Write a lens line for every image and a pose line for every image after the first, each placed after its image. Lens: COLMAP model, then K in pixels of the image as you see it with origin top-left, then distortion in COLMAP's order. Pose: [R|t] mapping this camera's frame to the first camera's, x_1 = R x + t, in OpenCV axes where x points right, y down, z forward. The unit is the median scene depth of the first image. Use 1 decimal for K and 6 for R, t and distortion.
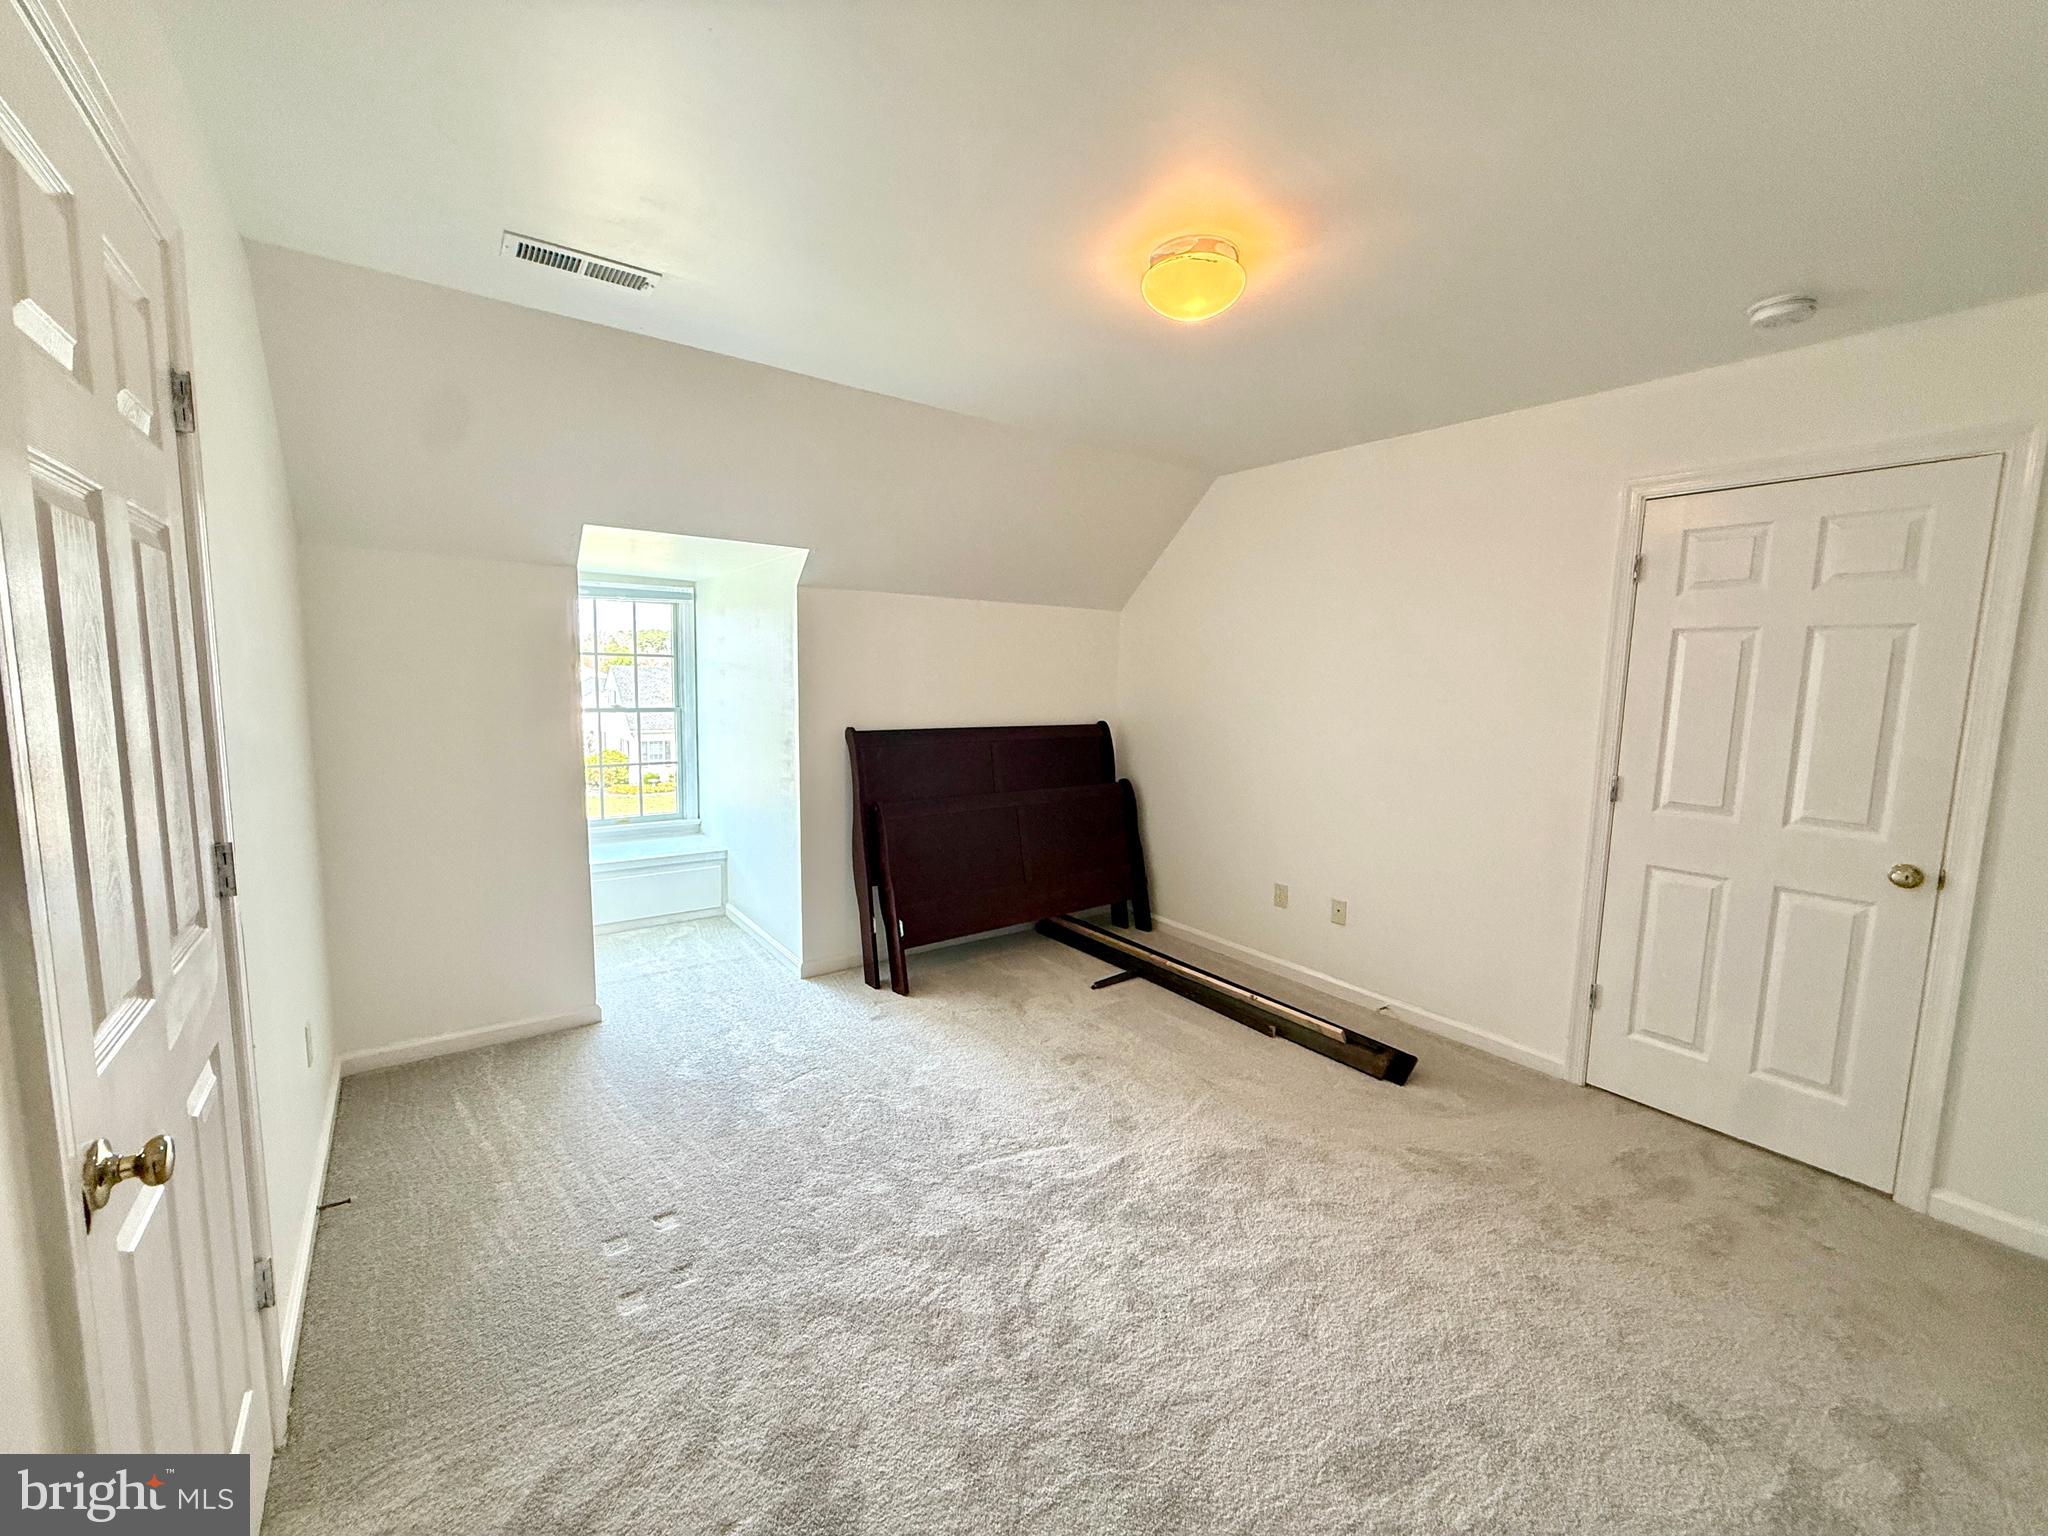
lens RADIAL K [[812.1, 0, 1022.9], [0, 812.1, 764.3], [0, 0, 1]] dist [0.001185, 0.000123]
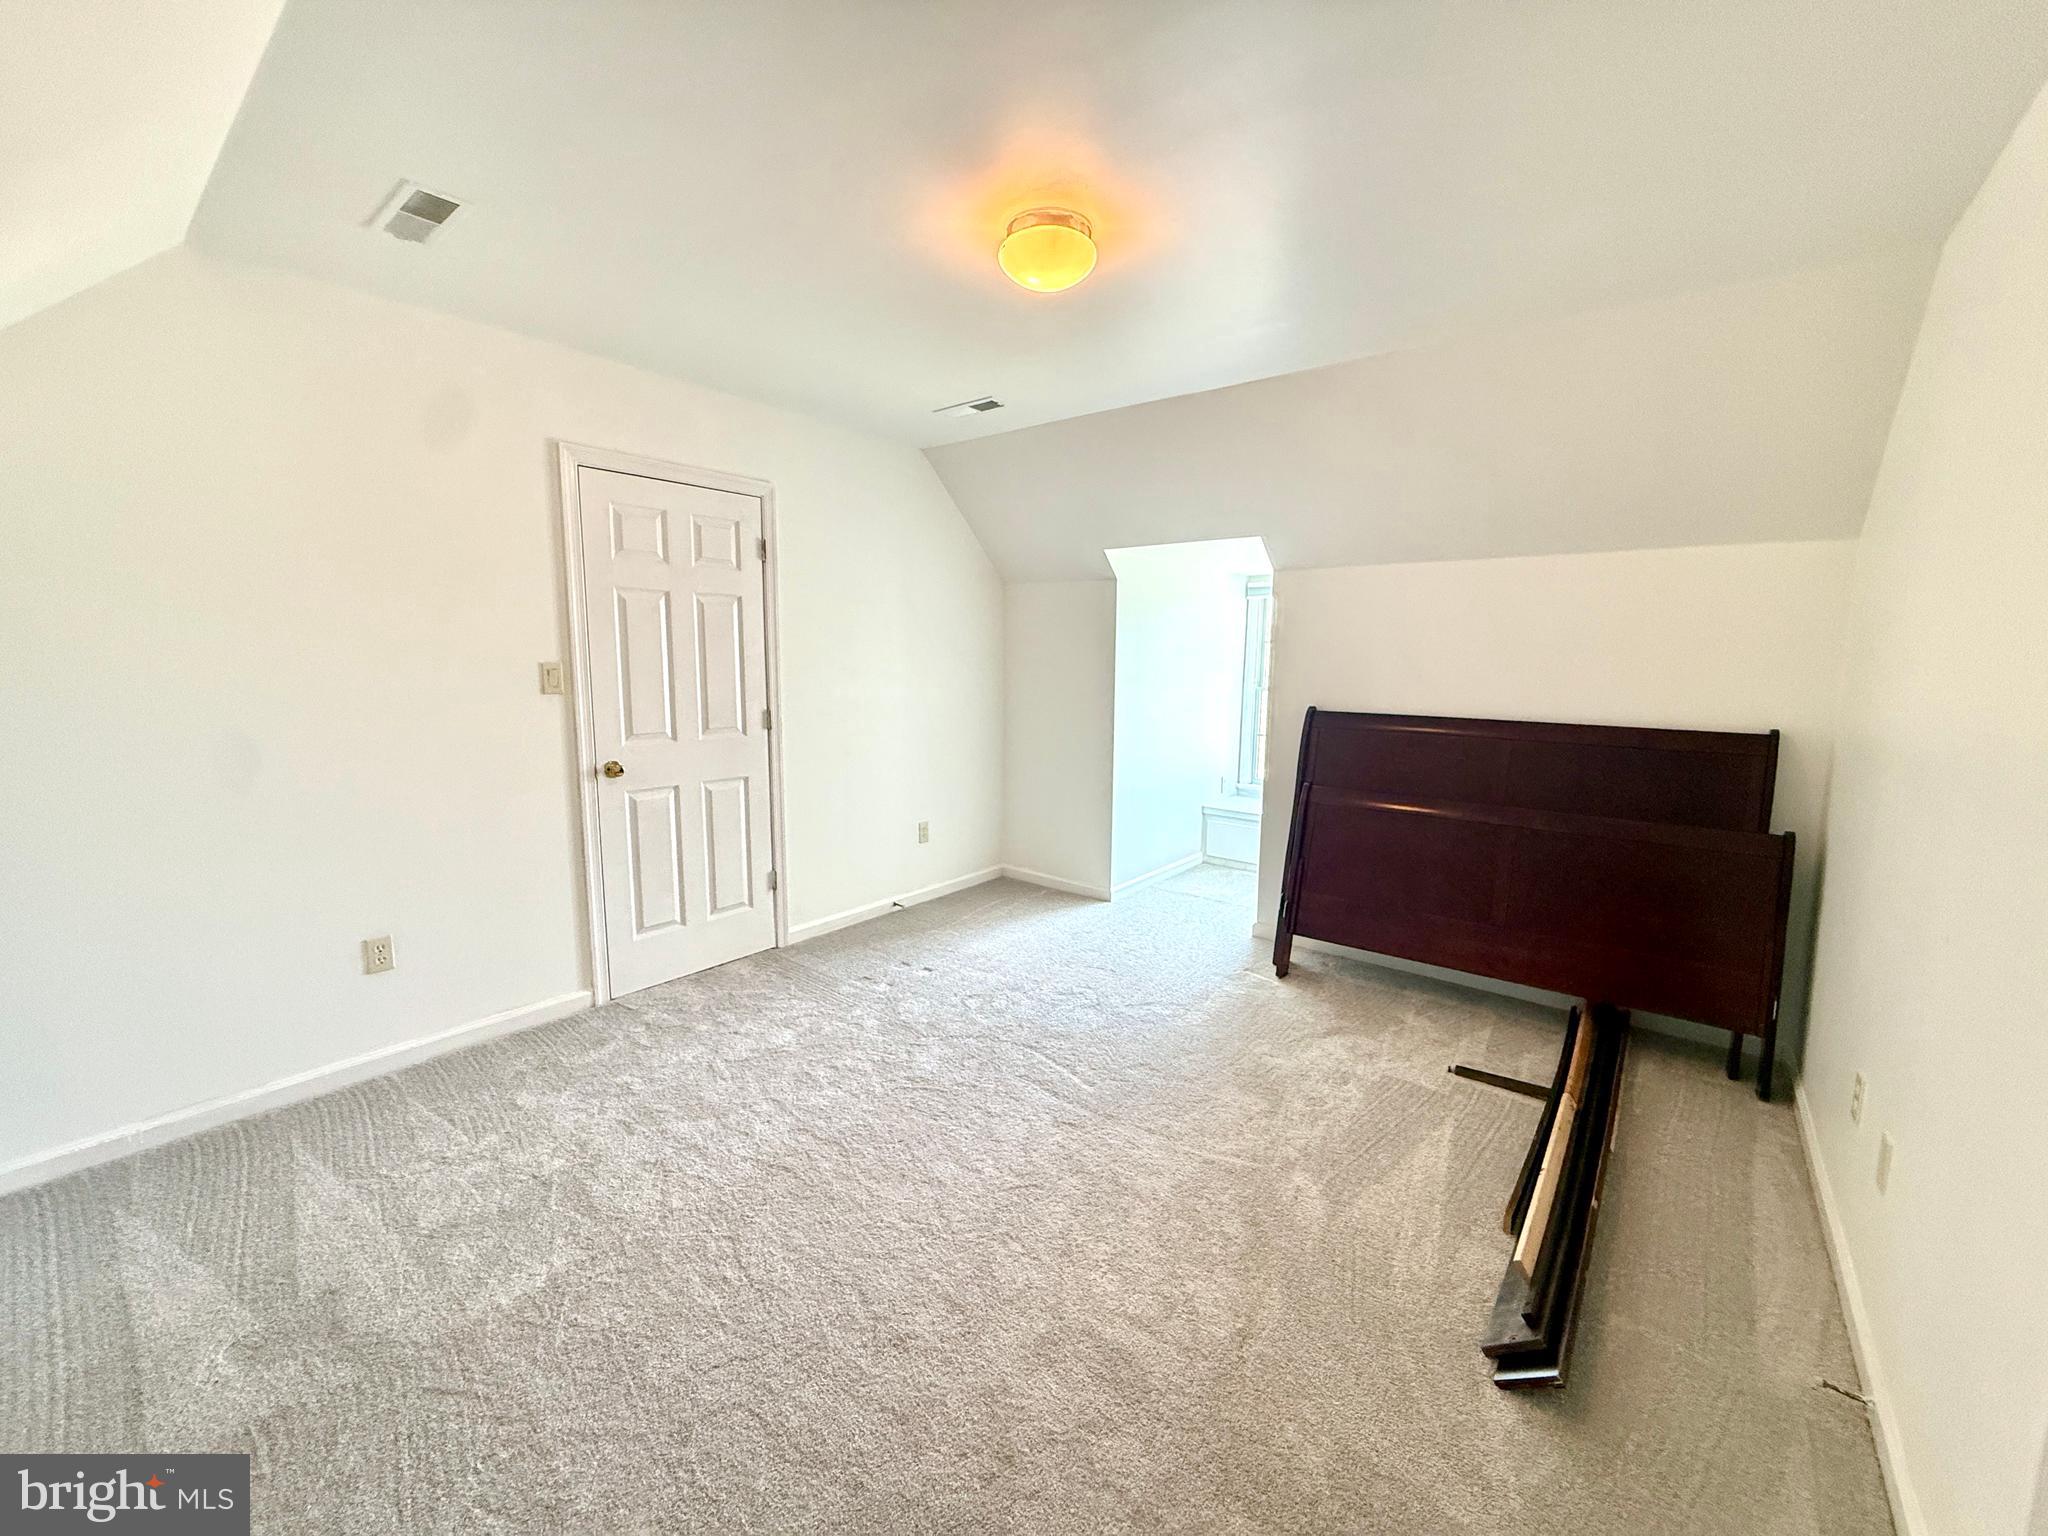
lens RADIAL K [[812.1, 0, 1029.5], [0, 812.1, 759.8], [0, 0, 1]] dist [0.001185, 0.000123]
pose [[0.253388, 0.105618, -0.961582, 0.671076], [-0.118794, 0.989896, 0.077424, -0.017131], [0.960043, 0.094612, 0.263375, 0.406578]]
